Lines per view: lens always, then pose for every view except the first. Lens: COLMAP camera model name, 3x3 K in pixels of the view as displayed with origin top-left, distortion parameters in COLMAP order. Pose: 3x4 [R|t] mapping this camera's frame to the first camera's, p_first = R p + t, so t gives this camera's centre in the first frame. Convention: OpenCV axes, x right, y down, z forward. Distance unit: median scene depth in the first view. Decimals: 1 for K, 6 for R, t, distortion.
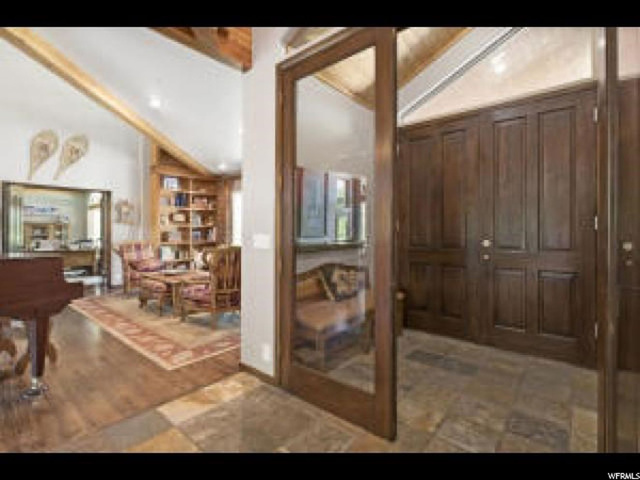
lens RADIAL K [[306.8, 0, 322.1], [0, 306.8, 236.8], [0, 0, 1]] dist [-0.007890, -0.000209]
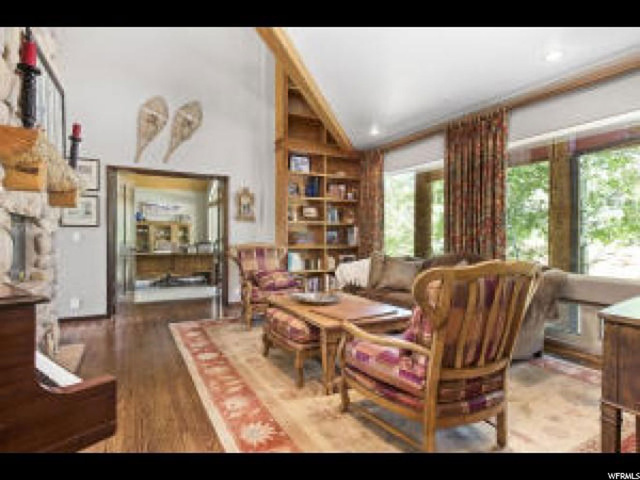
lens RADIAL K [[355.0, 0, 320.0], [0, 355.0, 239.5], [0, 0, 1]] dist [0.031427, 0.000507]
pose [[0.934646, 0.007576, -0.355498, -0.155382], [-0.007634, 0.999970, 0.001239, 0.000809], [0.355497, 0.001556, 0.934676, 0.241741]]
